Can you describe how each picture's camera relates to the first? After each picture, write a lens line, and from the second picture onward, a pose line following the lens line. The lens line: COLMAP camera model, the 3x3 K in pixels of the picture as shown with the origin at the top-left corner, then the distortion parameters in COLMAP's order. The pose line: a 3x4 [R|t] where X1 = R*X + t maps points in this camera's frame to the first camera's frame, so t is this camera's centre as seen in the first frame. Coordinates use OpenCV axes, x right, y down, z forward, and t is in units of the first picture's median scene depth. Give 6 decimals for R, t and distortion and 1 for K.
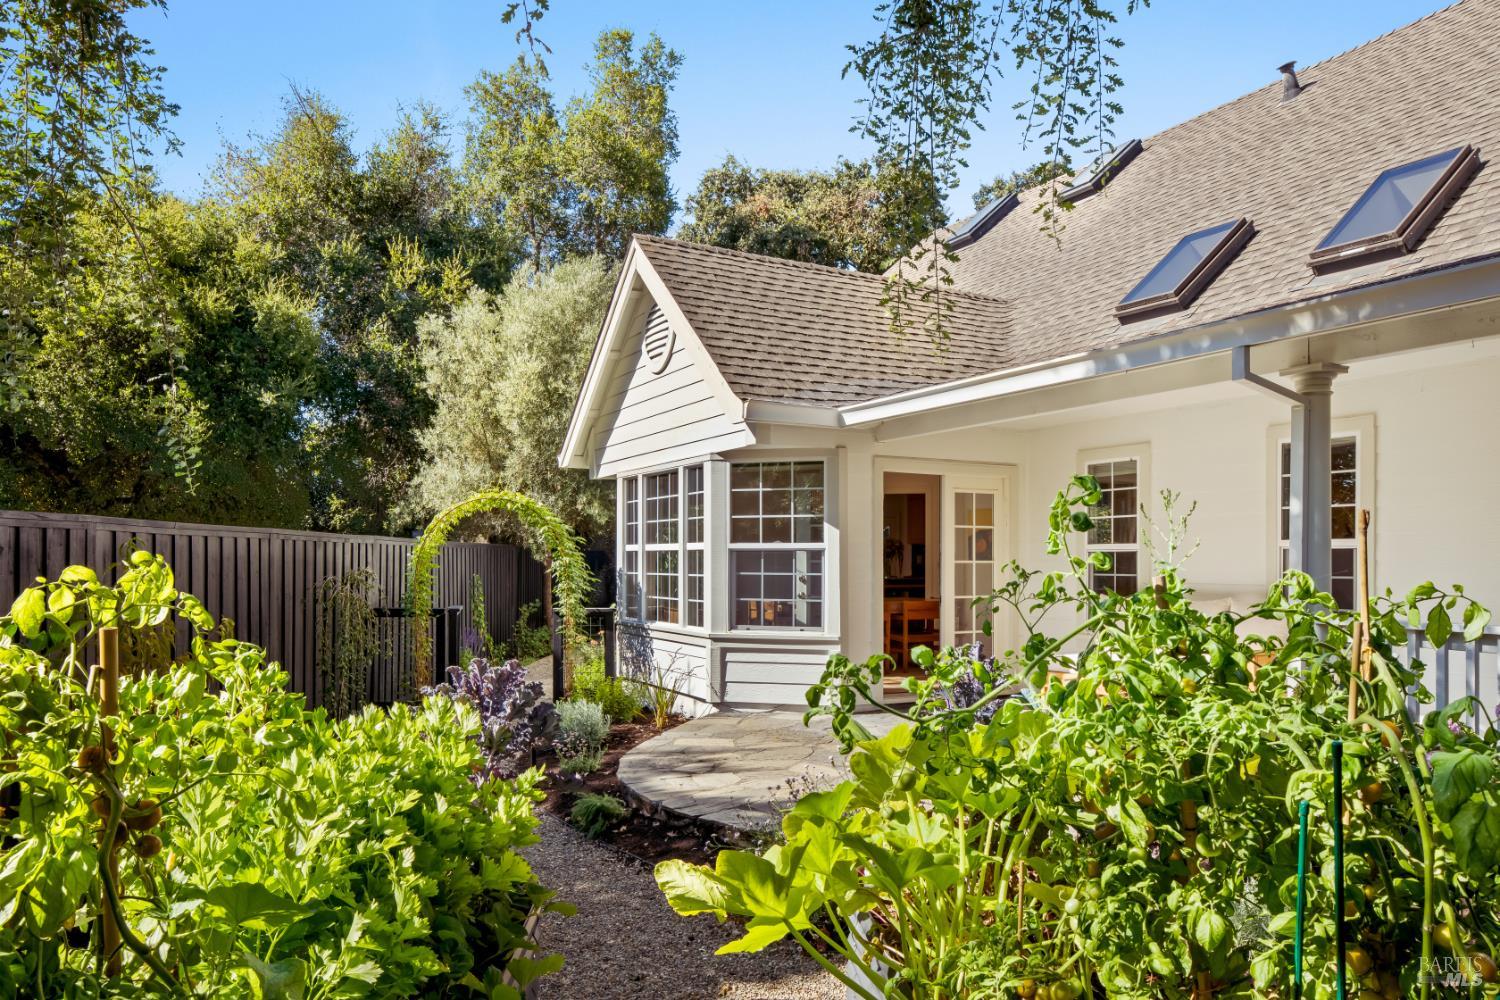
lens RADIAL K [[1040.2, 0, 750.9], [0, 1040.2, 557.7], [0, 0, 1]] dist [0.003970, 0.002074]
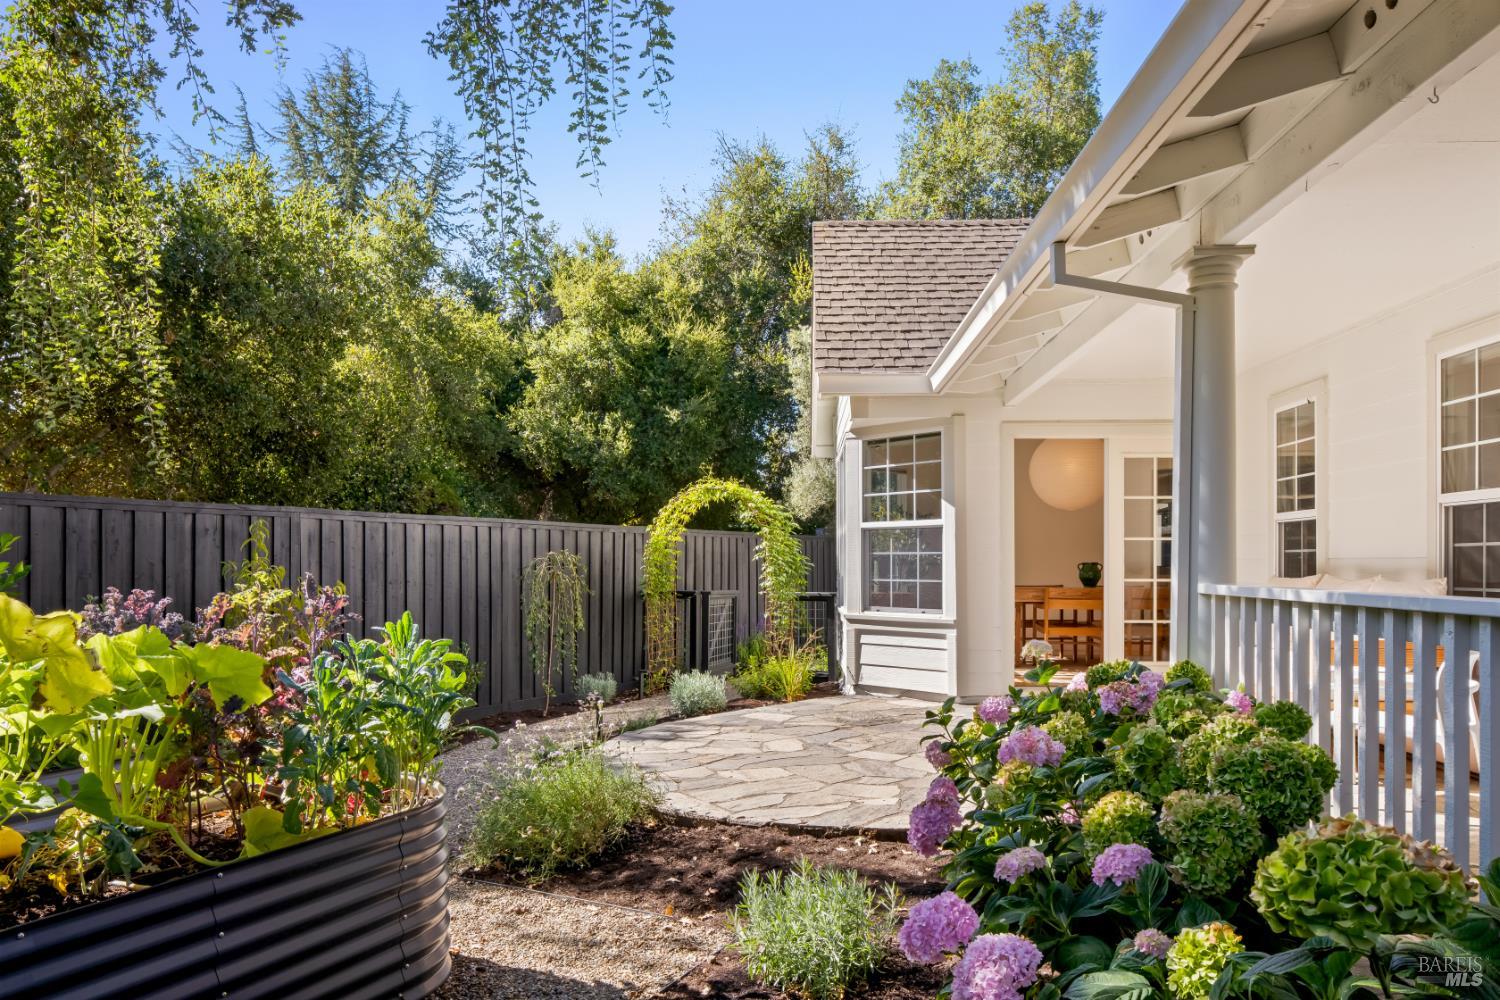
lens RADIAL K [[1040.2, 0, 750.9], [0, 1040.2, 557.7], [0, 0, 1]] dist [0.003970, 0.002074]
pose [[0.851700, -0.008978, -0.523952, 0.222583], [0.007473, 0.999960, -0.004986, 0.012749], [0.523976, 0.000331, 0.851733, 0.060740]]
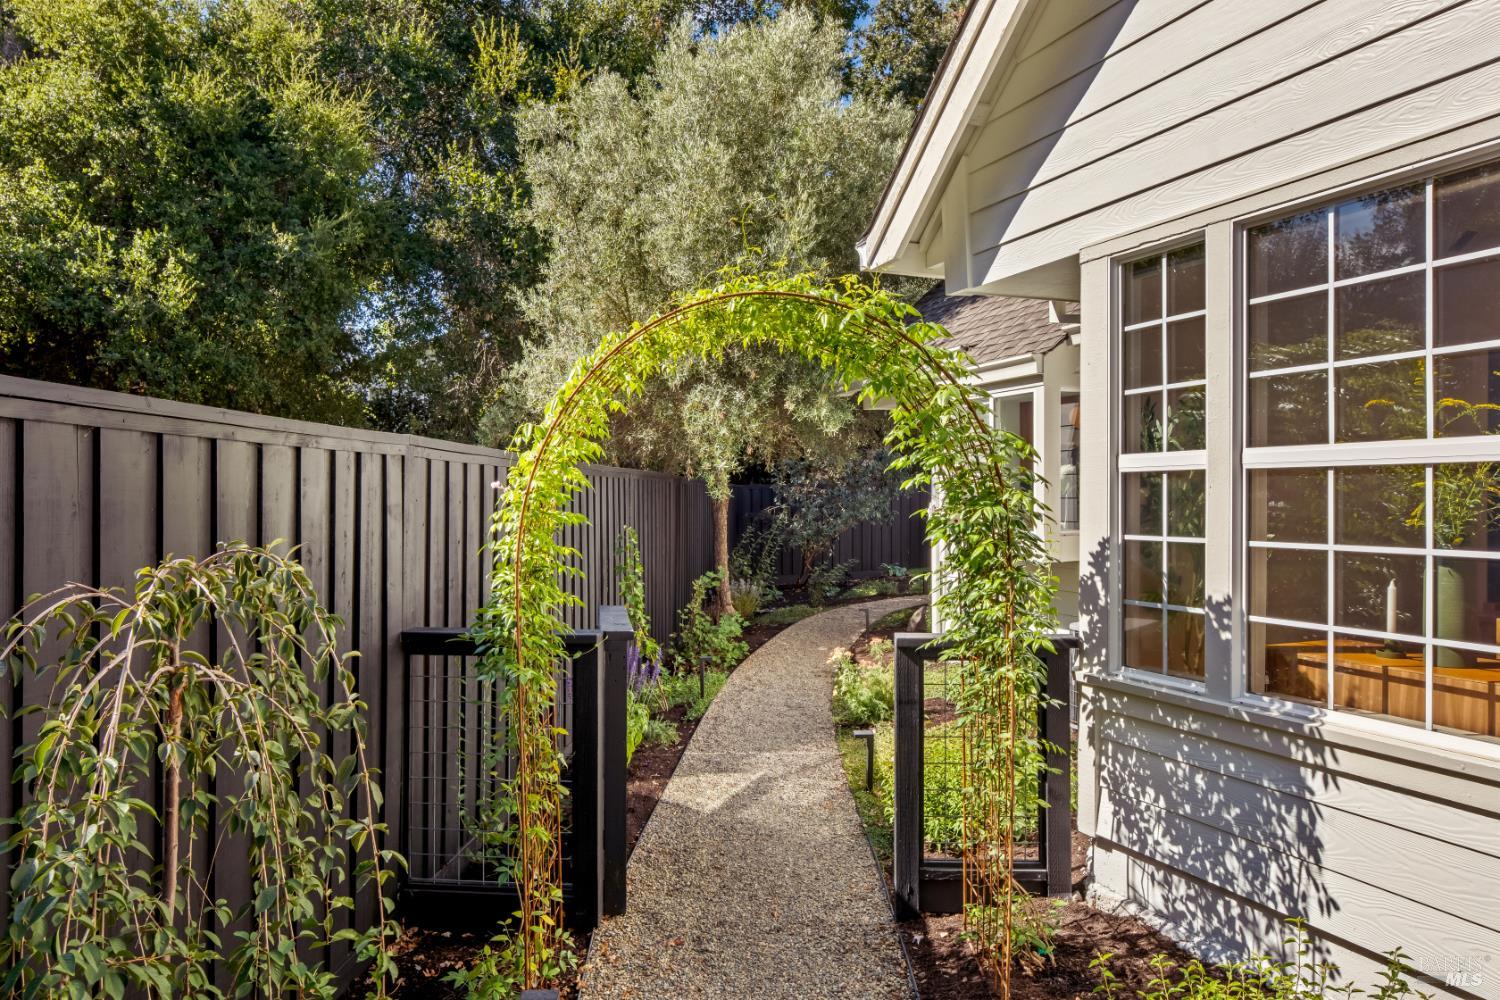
lens RADIAL K [[1047.0, 0, 751.9], [0, 1047.0, 496.0], [0, 0, 1]] dist [-0.005072, 0.003753]
pose [[0.995742, -0.005126, -0.092040, -0.132228], [0.005289, 0.999985, 0.001529, 0.000153], [0.092031, -0.002009, 0.995754, 0.413193]]
